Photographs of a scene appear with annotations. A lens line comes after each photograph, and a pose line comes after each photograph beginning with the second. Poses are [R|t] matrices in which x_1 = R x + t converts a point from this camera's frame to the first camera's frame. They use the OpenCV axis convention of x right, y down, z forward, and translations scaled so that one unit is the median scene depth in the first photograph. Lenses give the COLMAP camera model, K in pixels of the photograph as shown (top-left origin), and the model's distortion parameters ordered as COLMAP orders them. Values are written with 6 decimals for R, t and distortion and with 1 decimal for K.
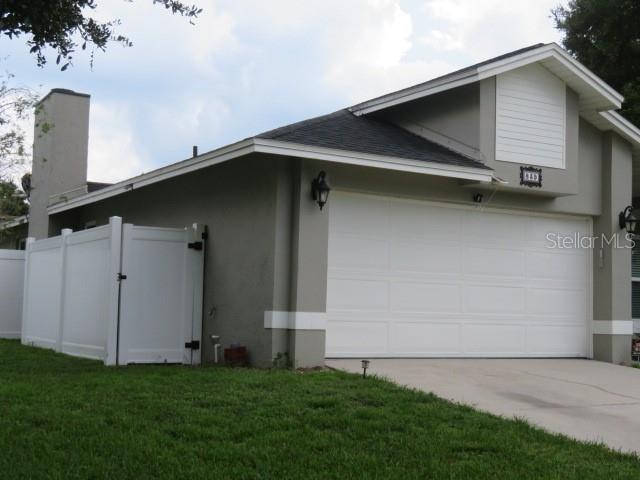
lens RADIAL K [[943.3, 0, 317.0], [0, 943.3, 241.2], [0, 0, 1]] dist [-0.009521, 0.019276]
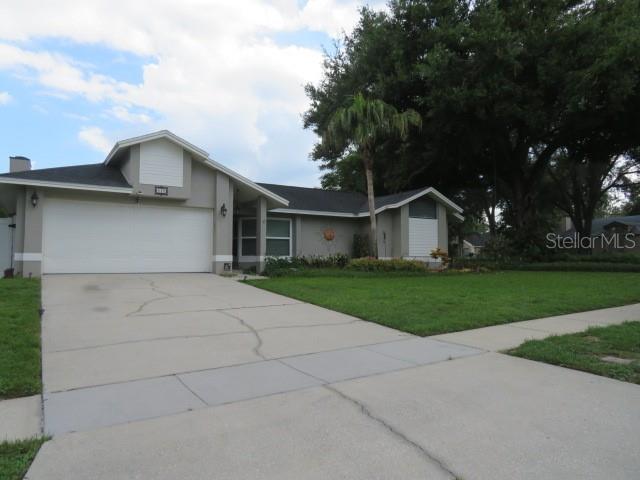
lens RADIAL K [[454.6, 0, 318.9], [0, 454.6, 240.3], [0, 0, 1]] dist [-0.014083, 0.003533]
pose [[0.999272, -0.022918, 0.030515, 0.575774], [0.022135, 0.999423, 0.025758, 0.029144], [-0.031088, -0.025064, 0.999202, -0.081603]]
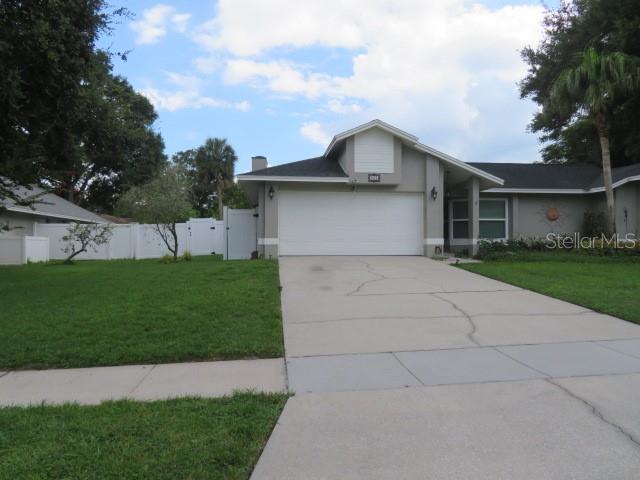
lens RADIAL K [[454.6, 0, 318.9], [0, 454.6, 240.3], [0, 0, 1]] dist [-0.014083, 0.003533]
pose [[0.910695, -0.030114, -0.411981, 0.575806], [0.054537, 0.997374, 0.047653, 0.025137], [0.409464, -0.065865, 0.909945, -0.092971]]
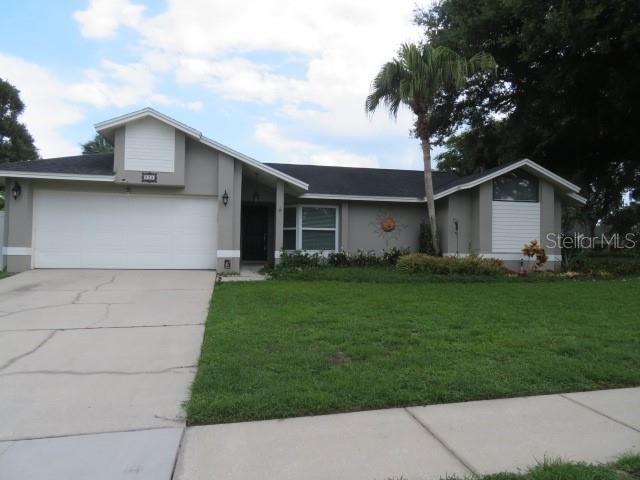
lens RADIAL K [[457.4, 0, 318.9], [0, 457.4, 239.6], [0, 0, 1]] dist [-0.010053, 0.005176]
pose [[0.947907, -0.018601, -0.318003, 0.883561], [0.033166, 0.998631, 0.040448, 0.035180], [0.316816, -0.048888, 0.947226, 0.209581]]
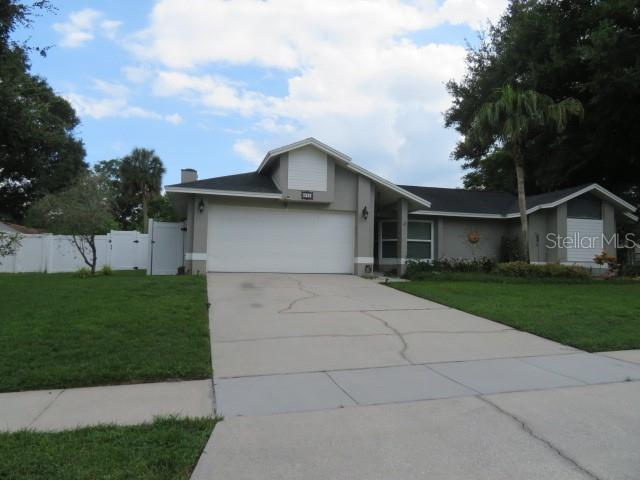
lens RADIAL K [[454.6, 0, 318.9], [0, 454.6, 240.3], [0, 0, 1]] dist [-0.014083, 0.003533]
pose [[0.963646, -0.020498, -0.266395, 0.566570], [0.024932, 0.999601, 0.013274, 0.028977], [0.266016, -0.019433, 0.963773, -0.082162]]
